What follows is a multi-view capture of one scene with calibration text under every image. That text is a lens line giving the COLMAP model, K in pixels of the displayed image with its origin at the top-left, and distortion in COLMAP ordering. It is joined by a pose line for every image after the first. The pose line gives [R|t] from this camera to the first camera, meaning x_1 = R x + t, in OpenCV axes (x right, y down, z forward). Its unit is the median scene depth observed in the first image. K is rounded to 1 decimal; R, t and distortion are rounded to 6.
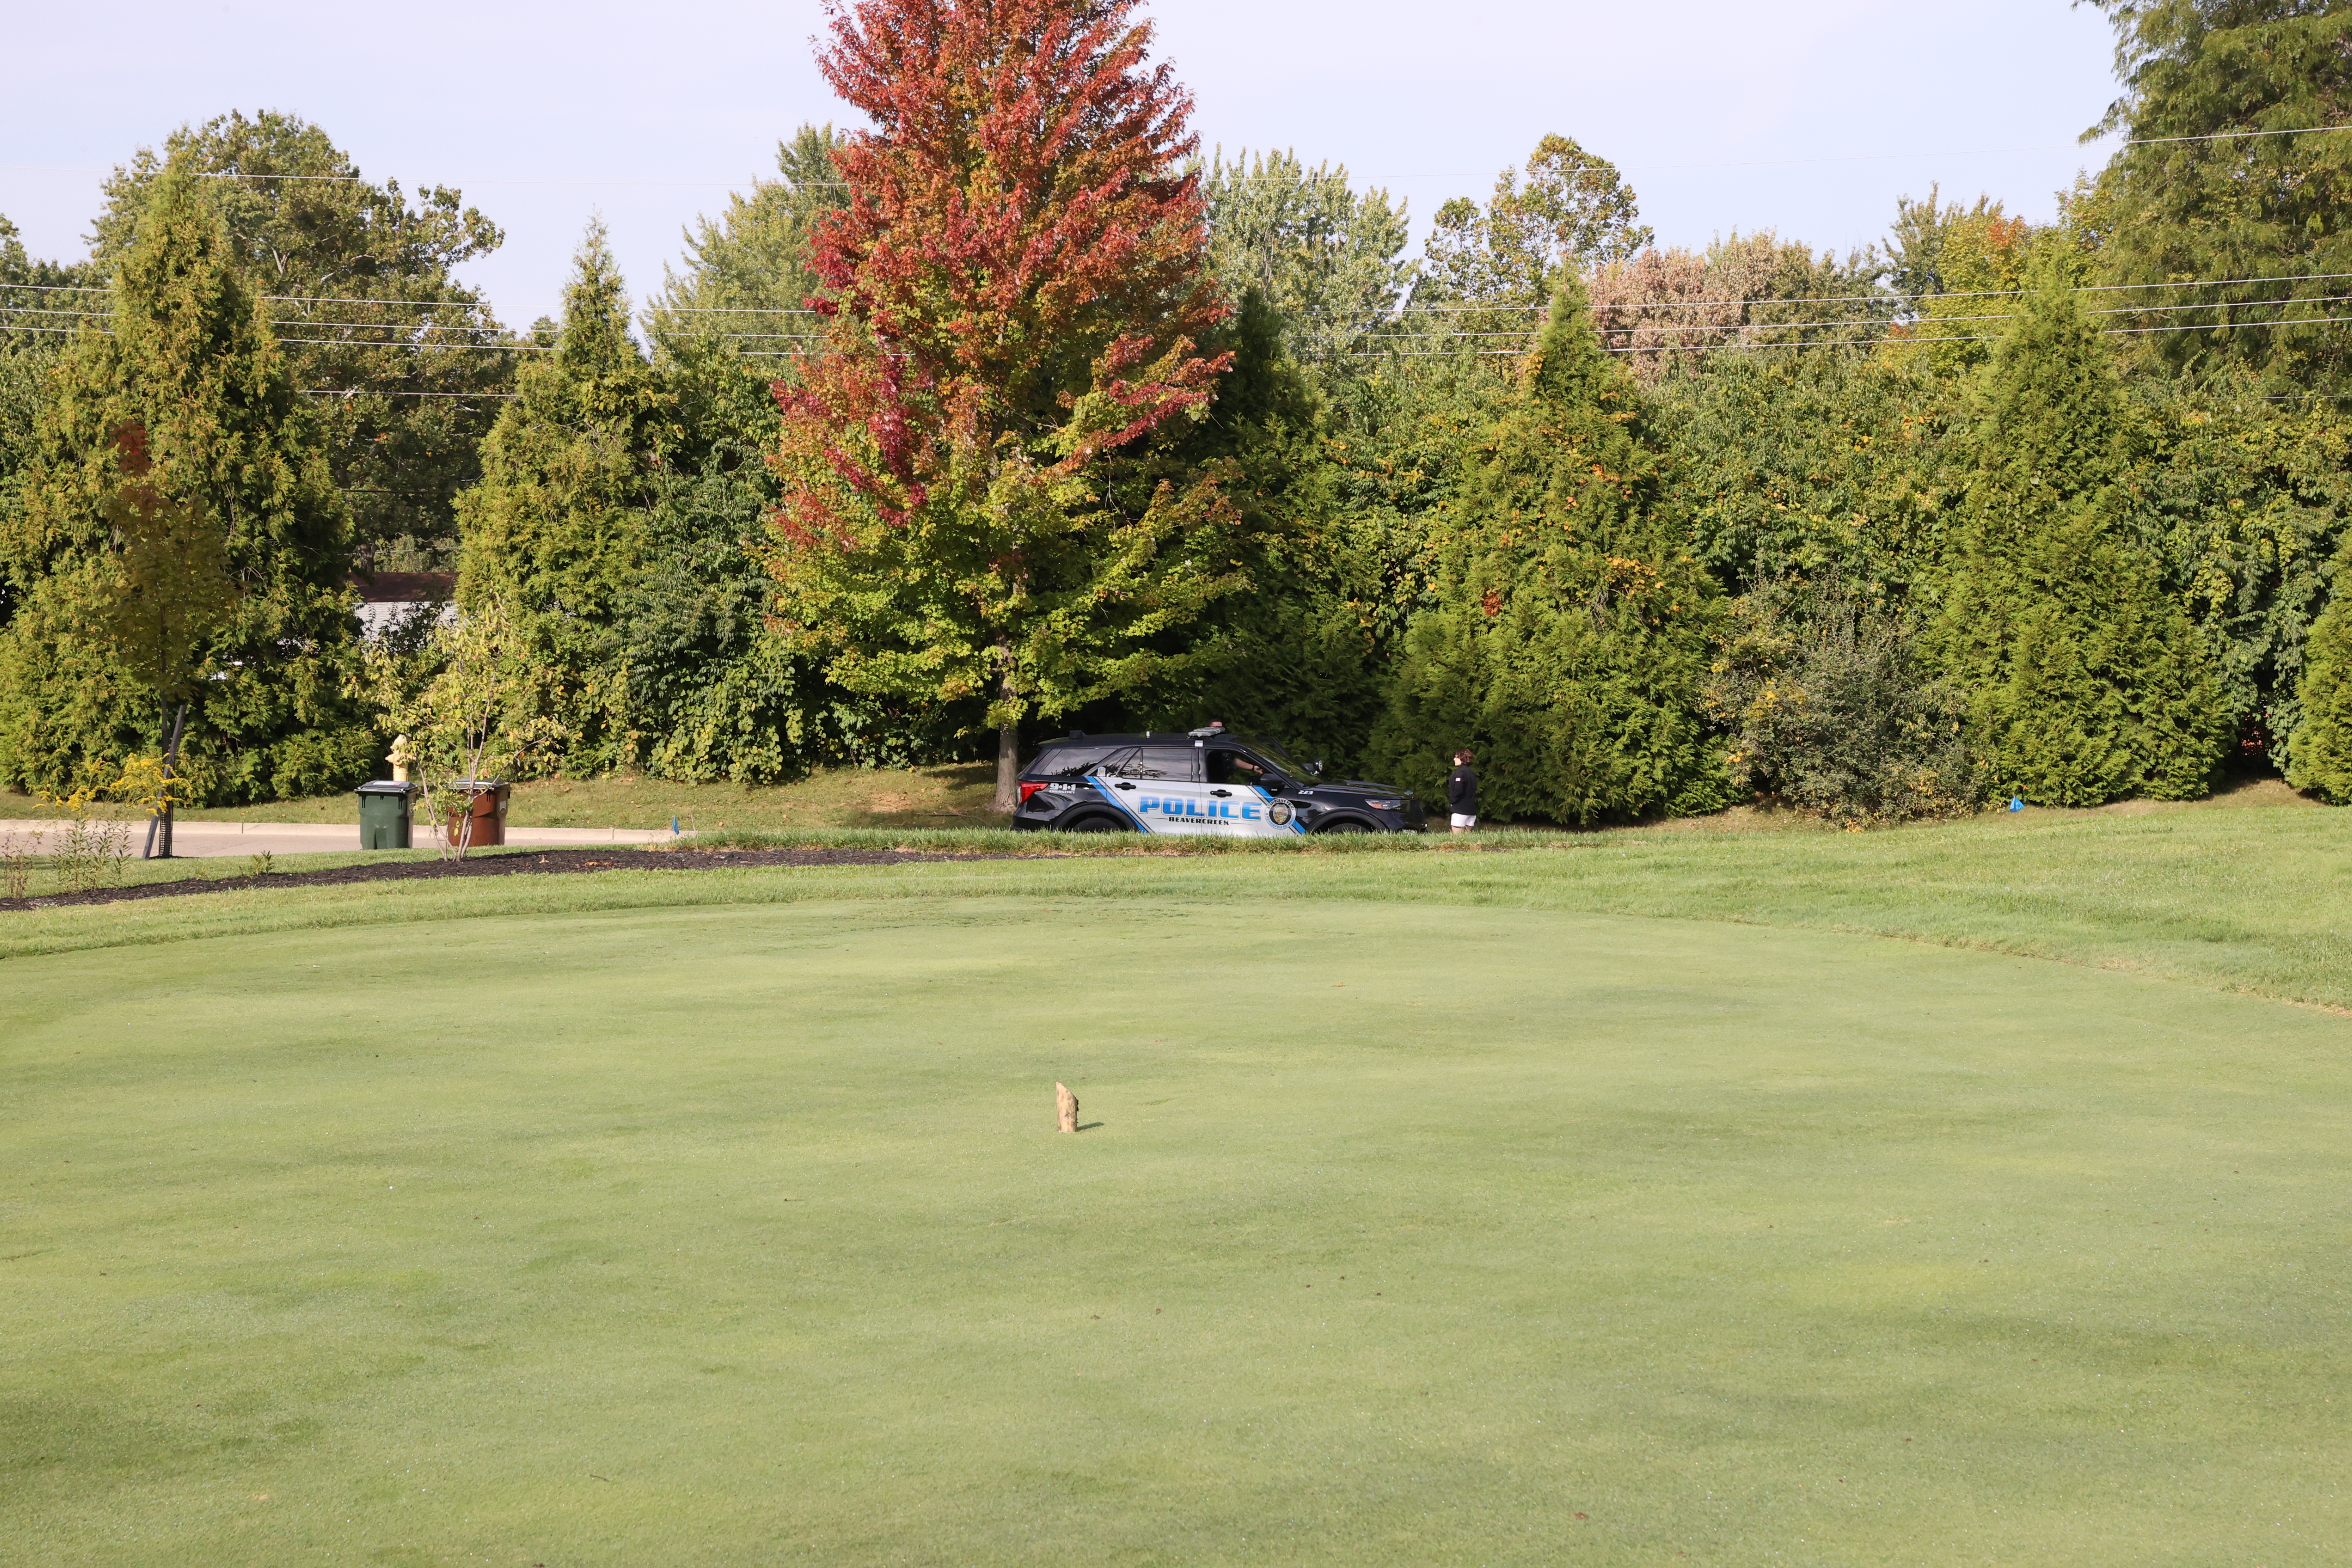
lens RADIAL K [[4531.5, 0, 1198.0], [0, 4531.5, 792.3], [0, 0, 1]] dist [0.270265, 0.000000]
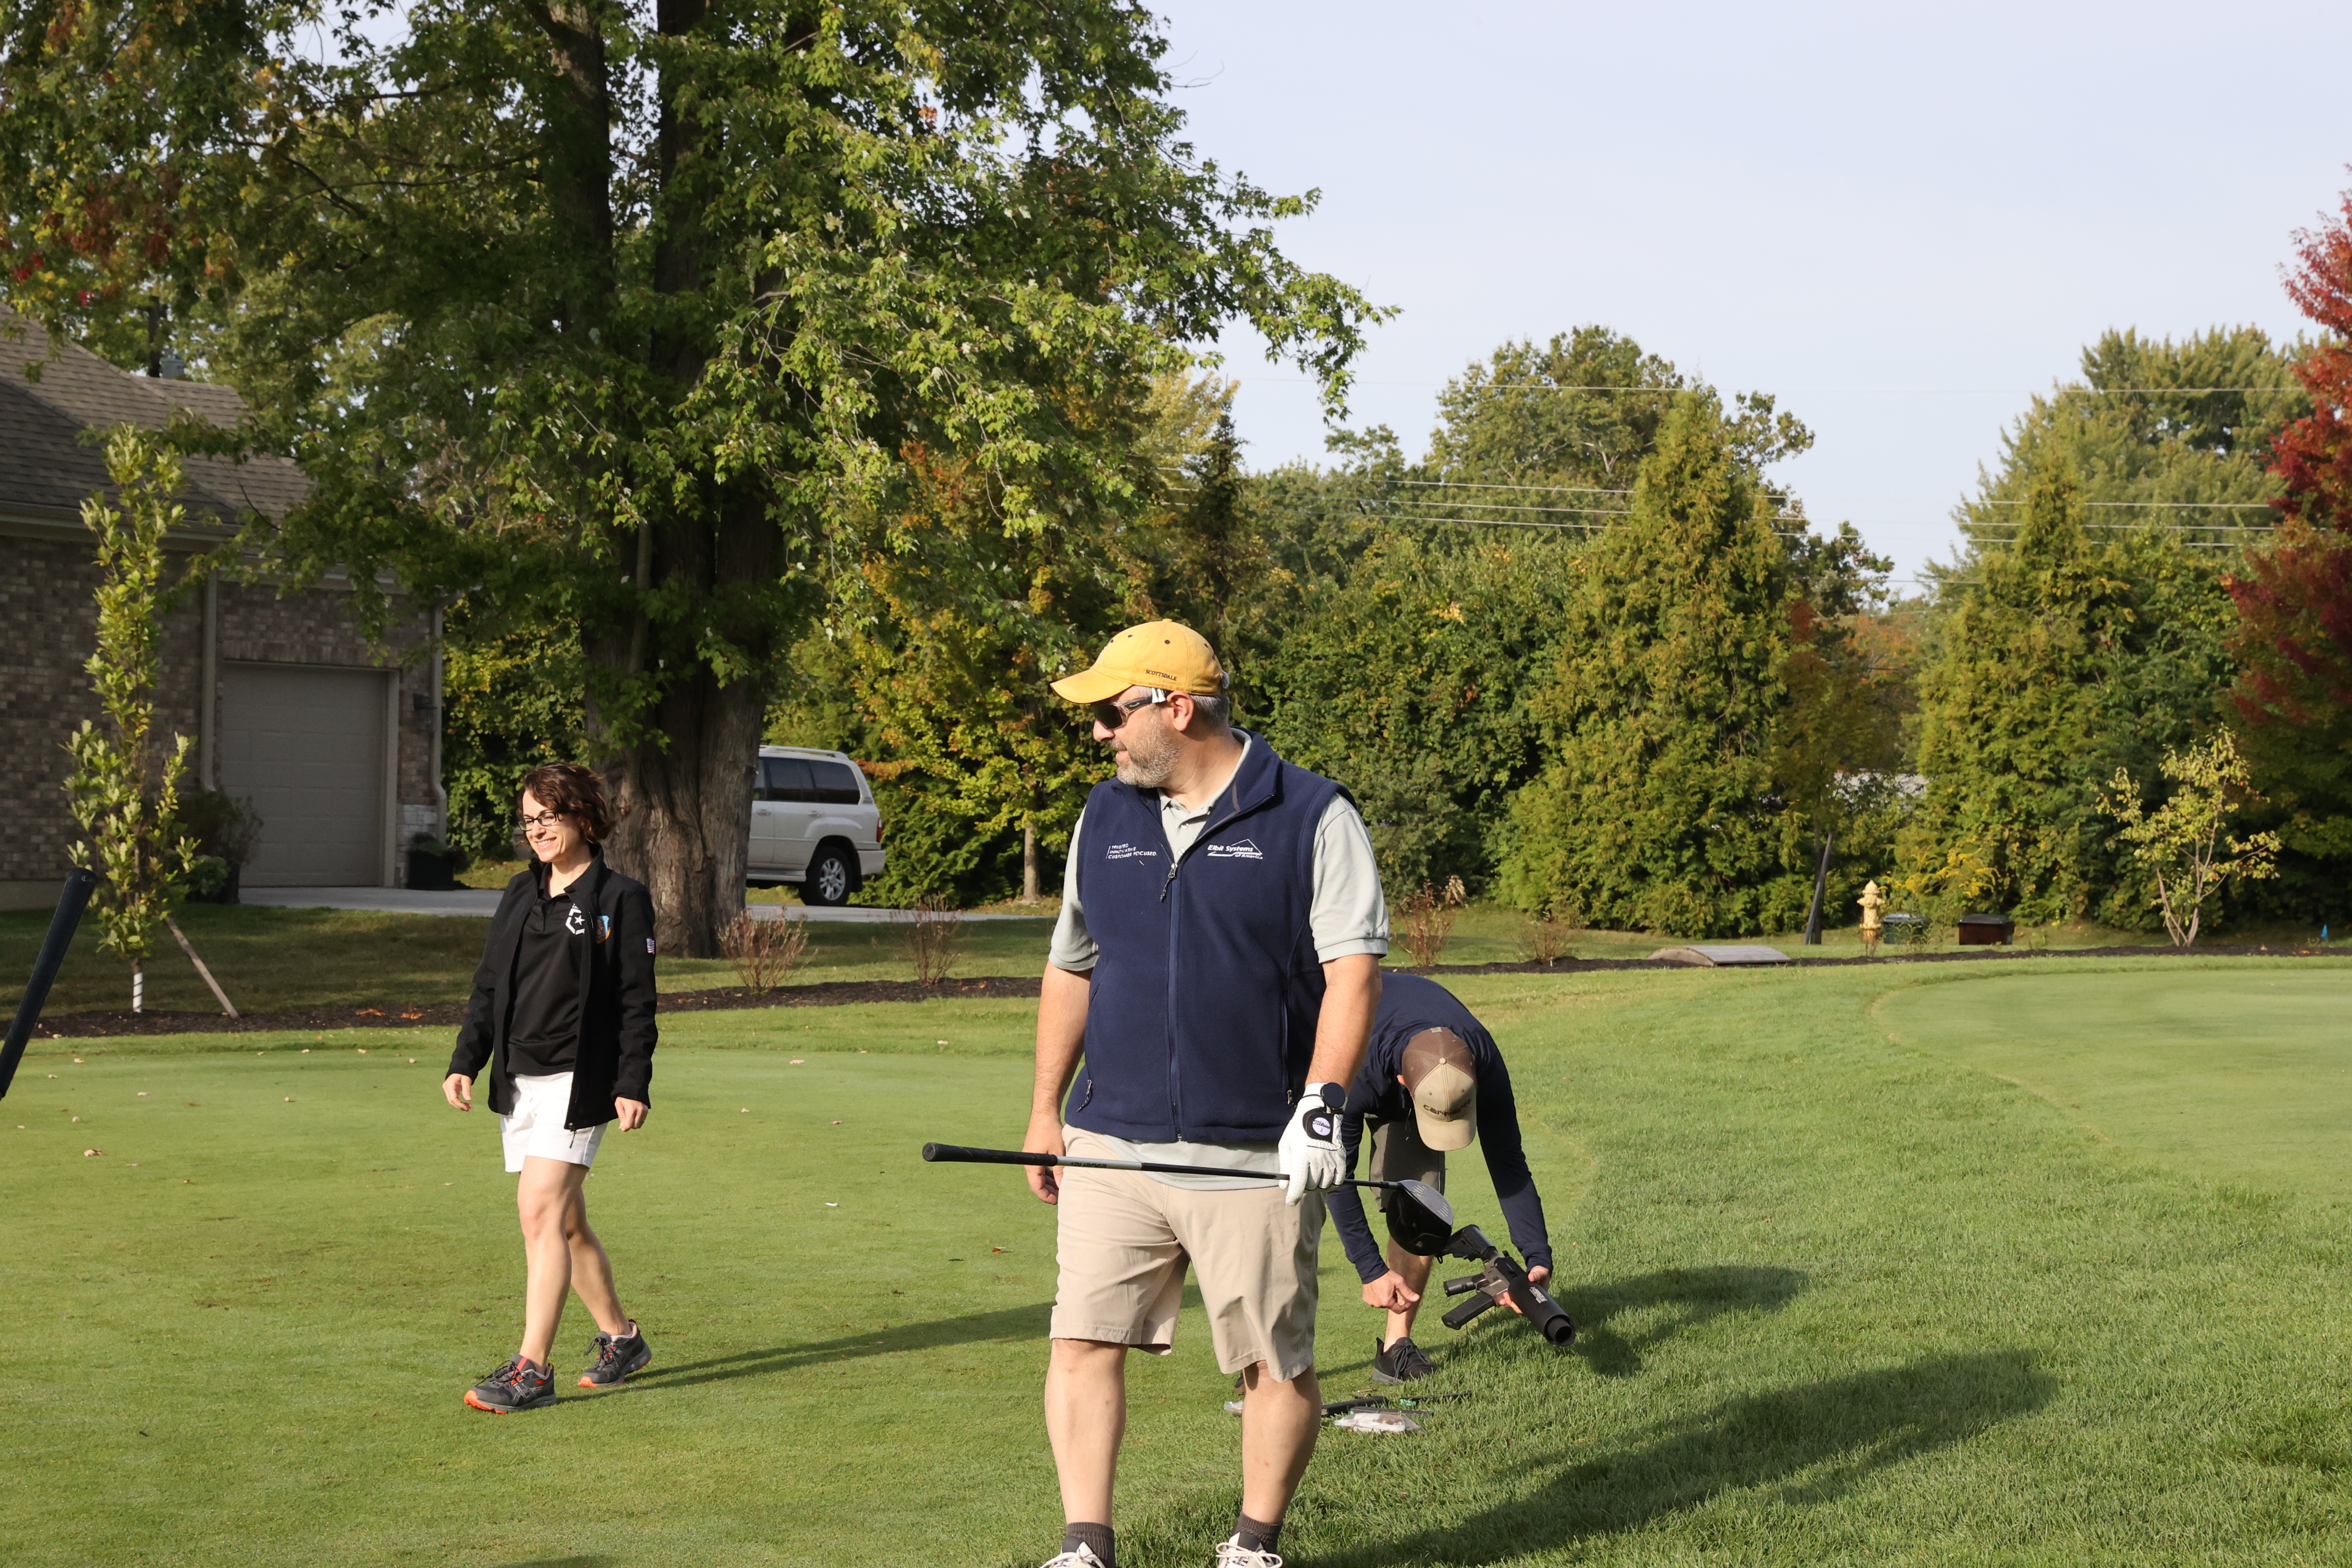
lens RADIAL K [[4531.5, 0, 1159.8], [0, 4531.5, 790.4], [0, 0, 1]] dist [0.270265, 0.000000]
pose [[0.966282, 0.025257, -0.256243, -0.055692], [-0.036238, 0.998612, -0.038221, 0.014556], [0.254922, 0.046218, 0.965856, -0.136135]]
